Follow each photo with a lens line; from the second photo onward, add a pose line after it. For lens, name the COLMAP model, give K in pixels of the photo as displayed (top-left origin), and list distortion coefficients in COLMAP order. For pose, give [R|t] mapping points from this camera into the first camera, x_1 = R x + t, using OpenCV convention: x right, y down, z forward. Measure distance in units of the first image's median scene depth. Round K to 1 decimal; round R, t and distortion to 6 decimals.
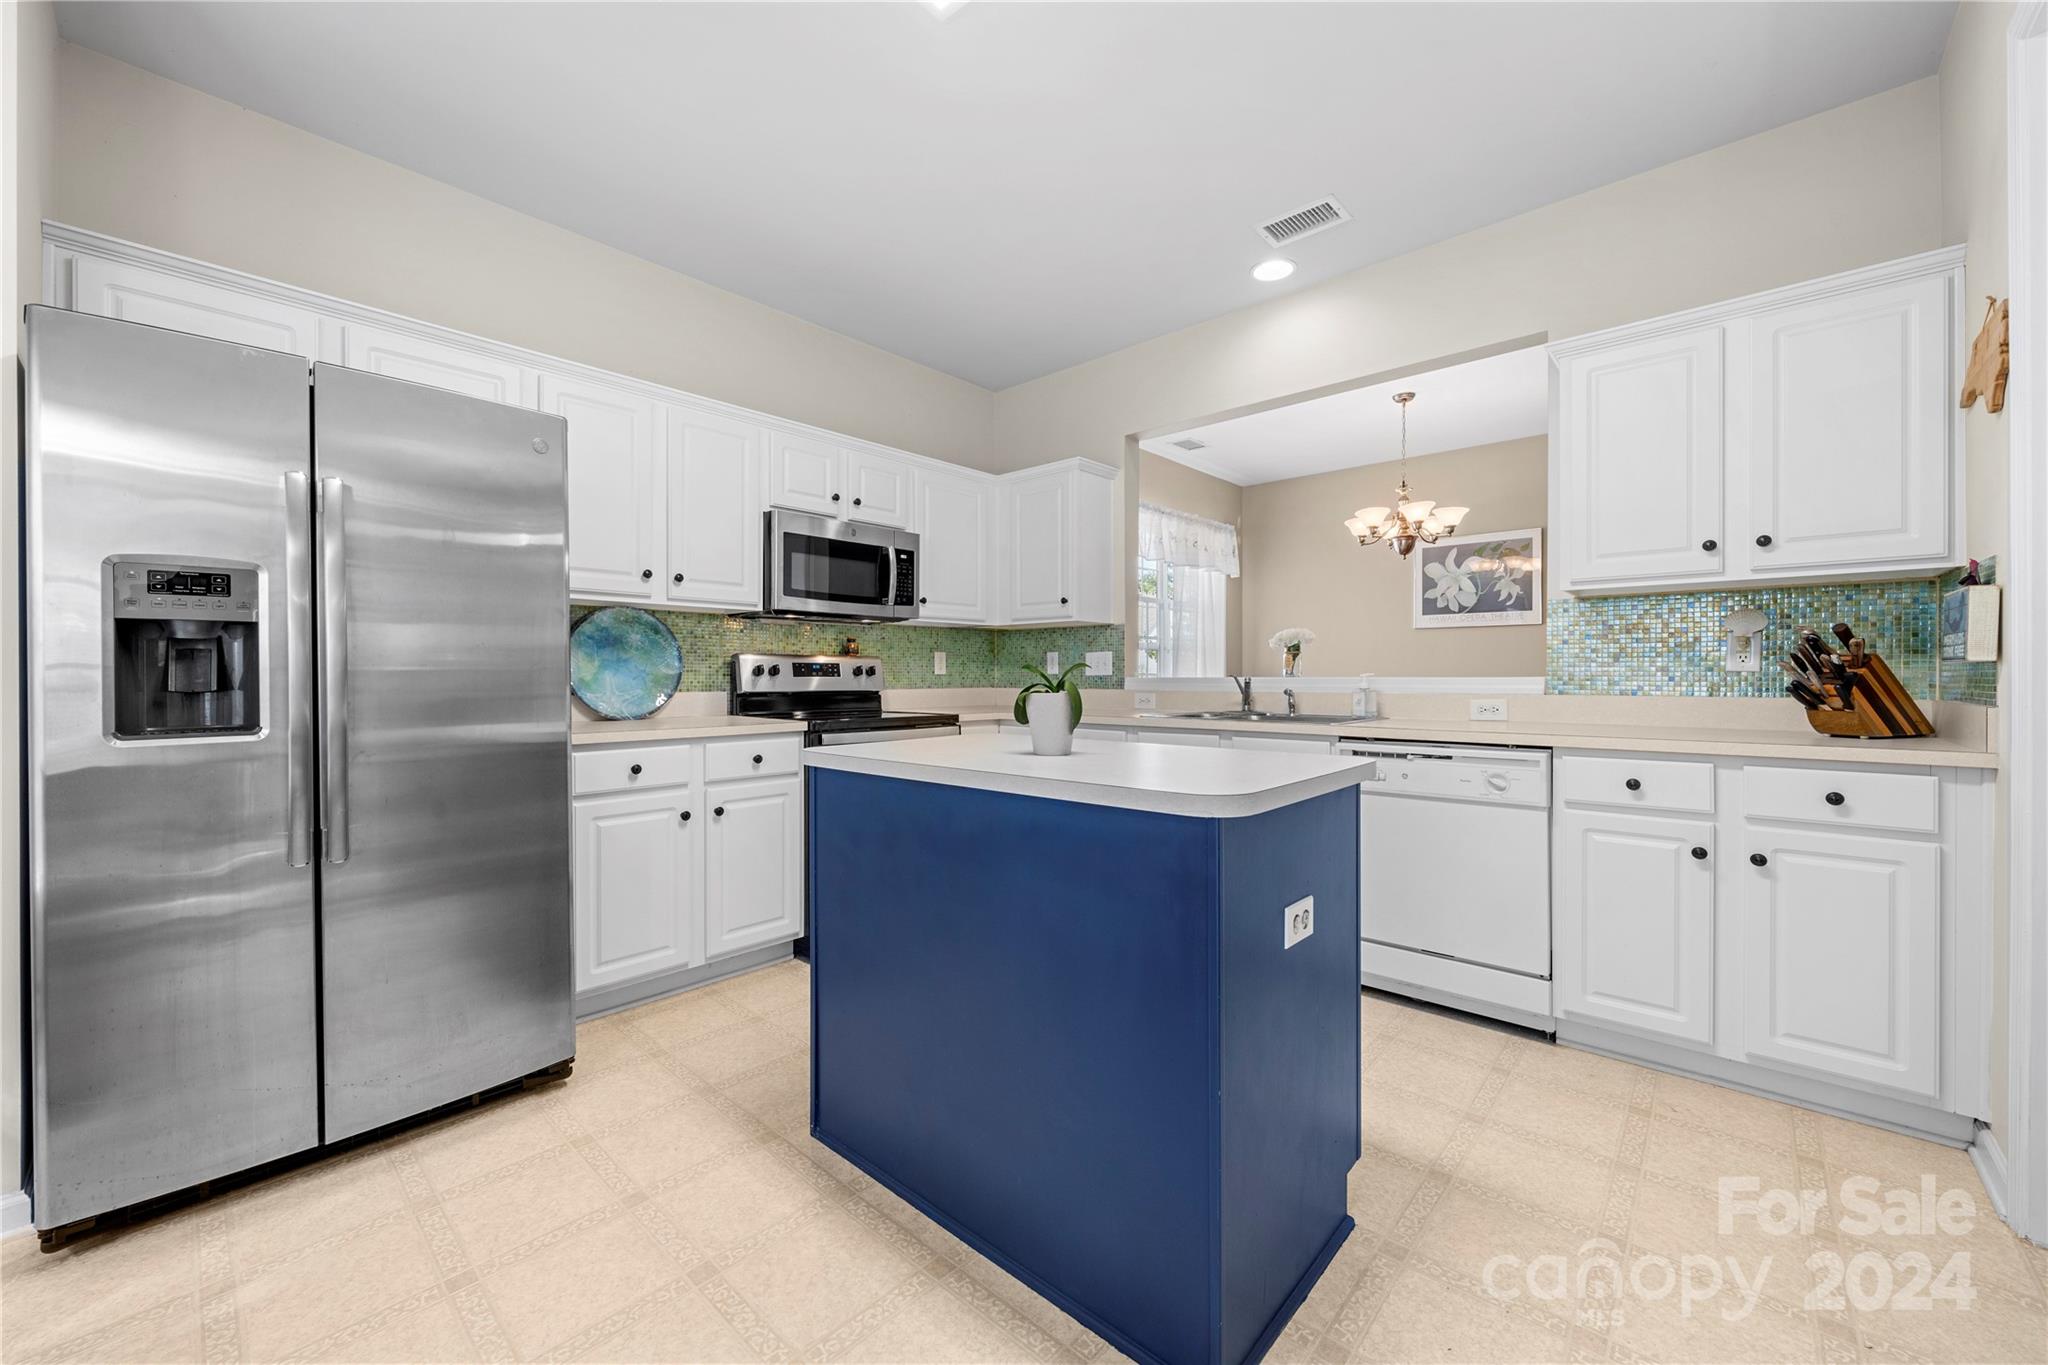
lens RADIAL K [[786.8, 0, 1021.2], [0, 786.8, 677.4], [0, 0, 1]] dist [-0.000976, 0.000024]
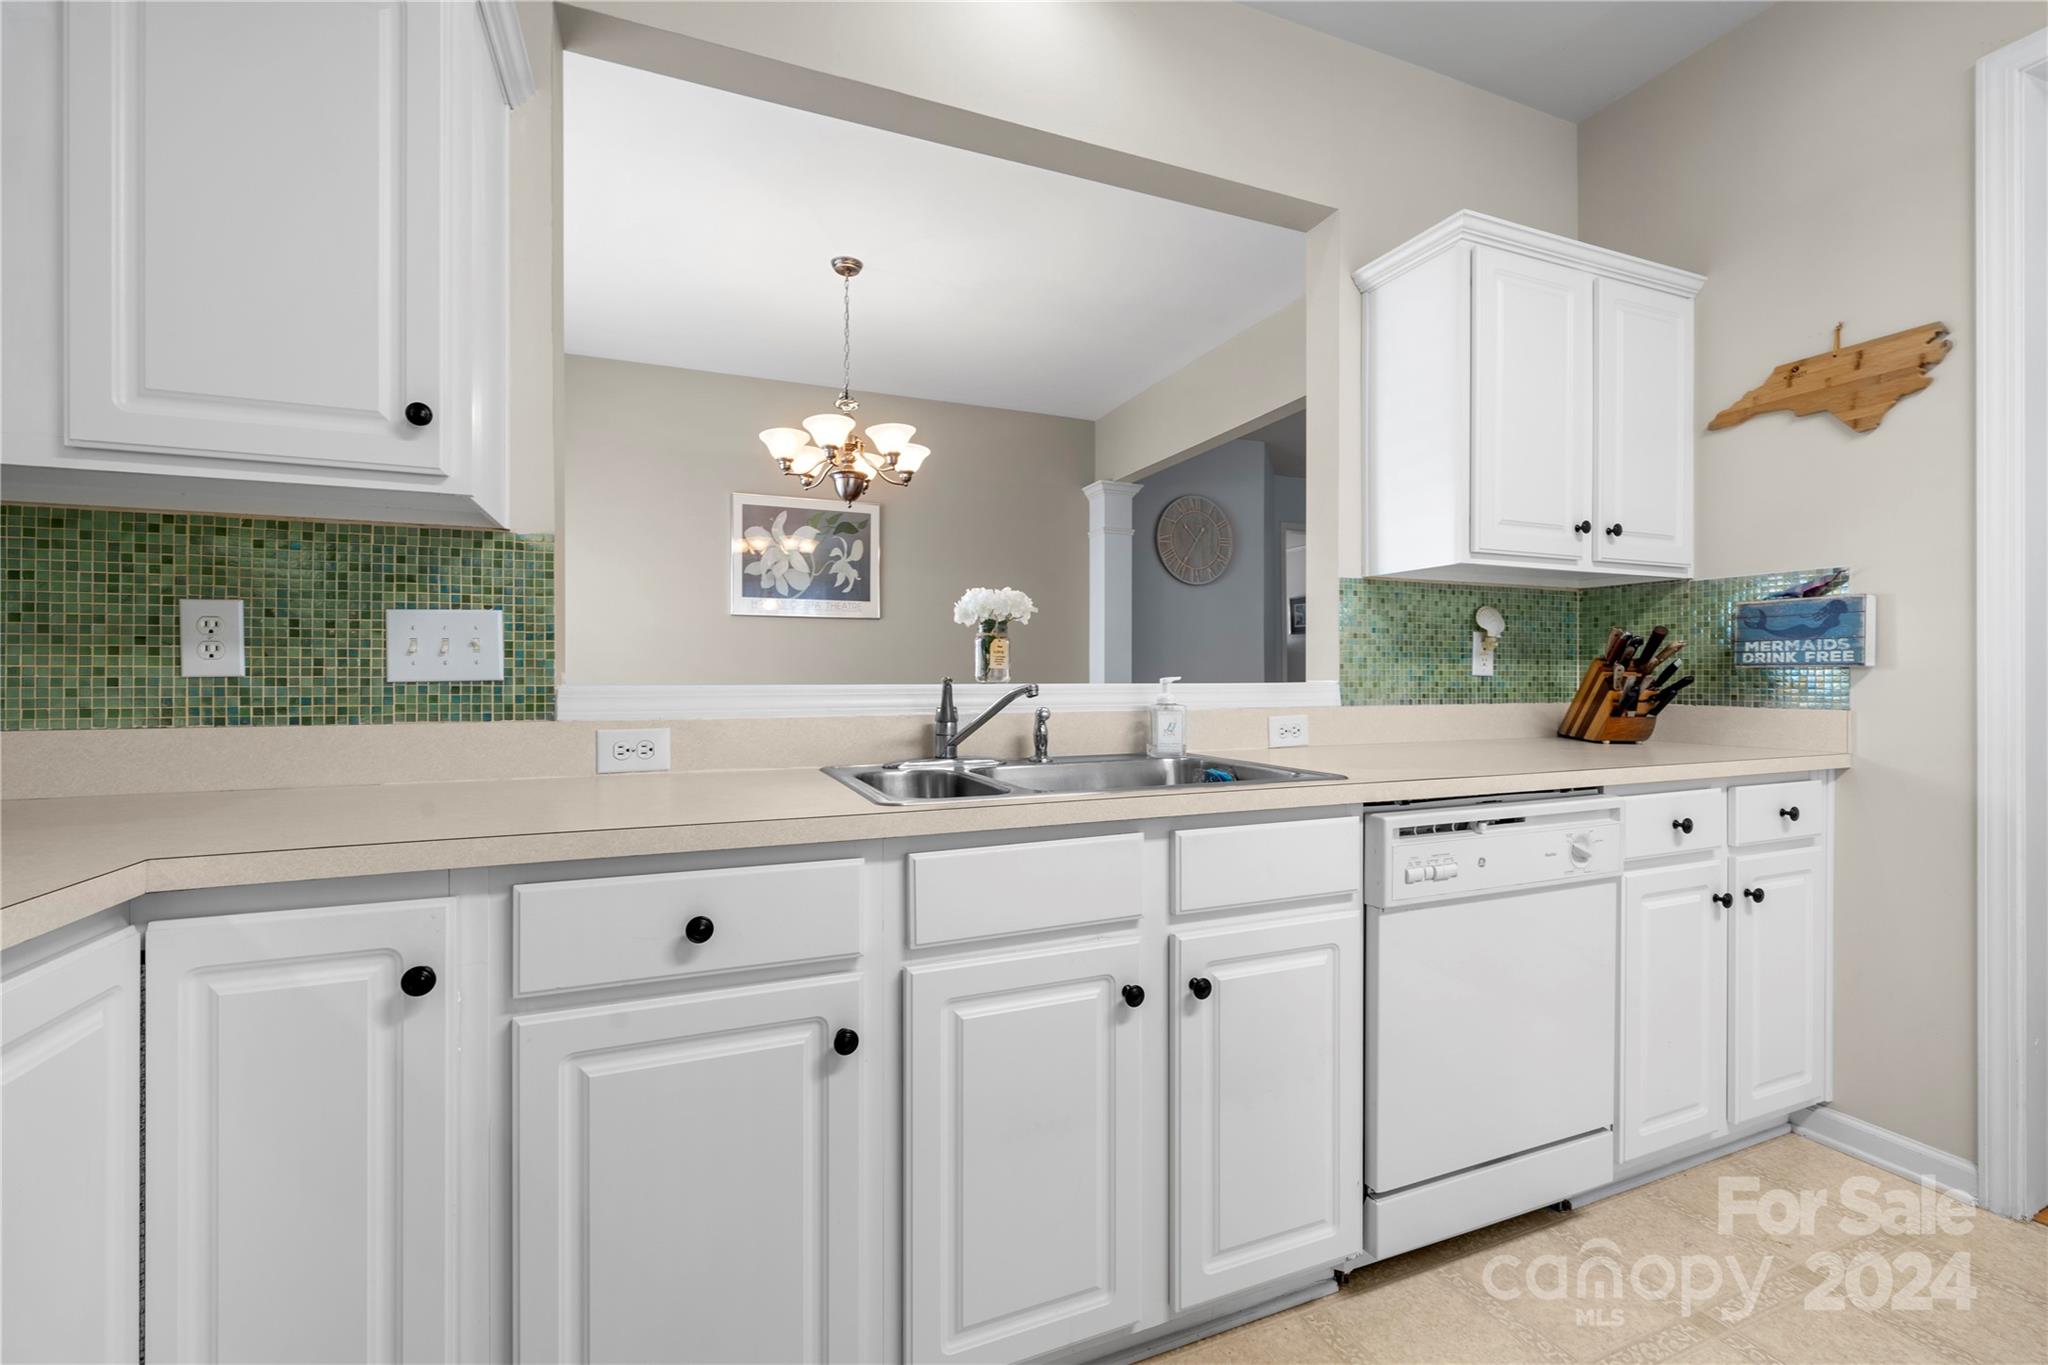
lens RADIAL K [[844.3, 0, 1012.5], [0, 844.3, 681.7], [0, 0, 1]] dist [-0.000253, -0.000006]
pose [[0.433357, -0.002592, 0.901219, -0.164475], [0.002863, 0.999995, 0.001500, -0.002940], [-0.901218, 0.001930, 0.433362, 0.895720]]
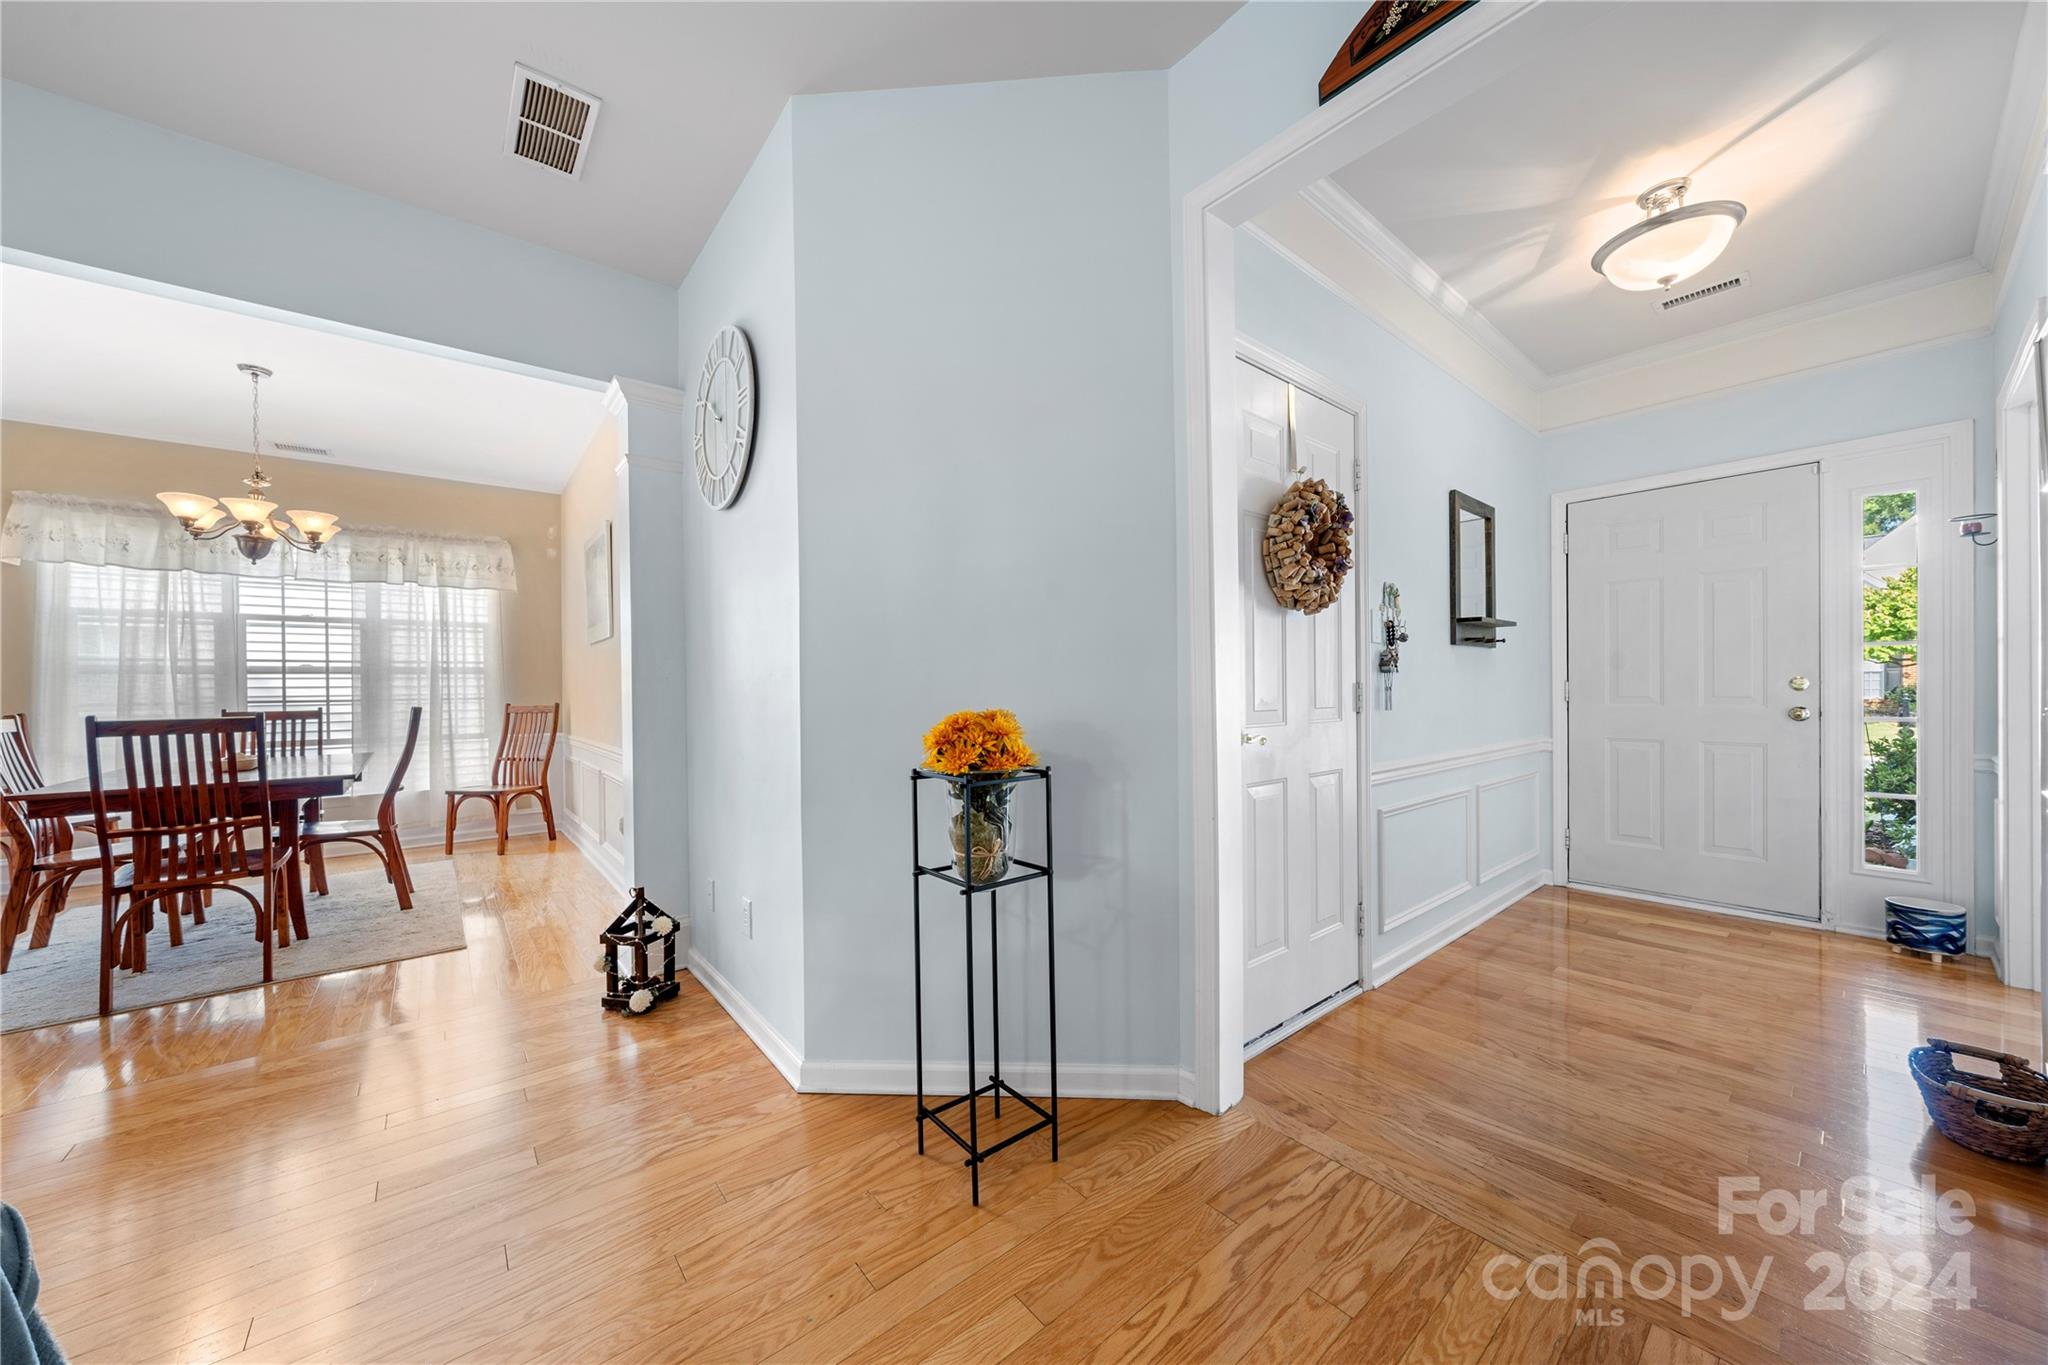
lens RADIAL K [[703.2, 0, 1004.1], [0, 703.2, 689.2], [0, 0, 1]] dist [-0.000176, -0.000002]
pose [[0.986771, -0.020124, -0.160866, 2.197986], [0.019781, 0.999797, -0.003737, 0.000855], [0.160909, 0.000505, 0.986969, 0.643662]]
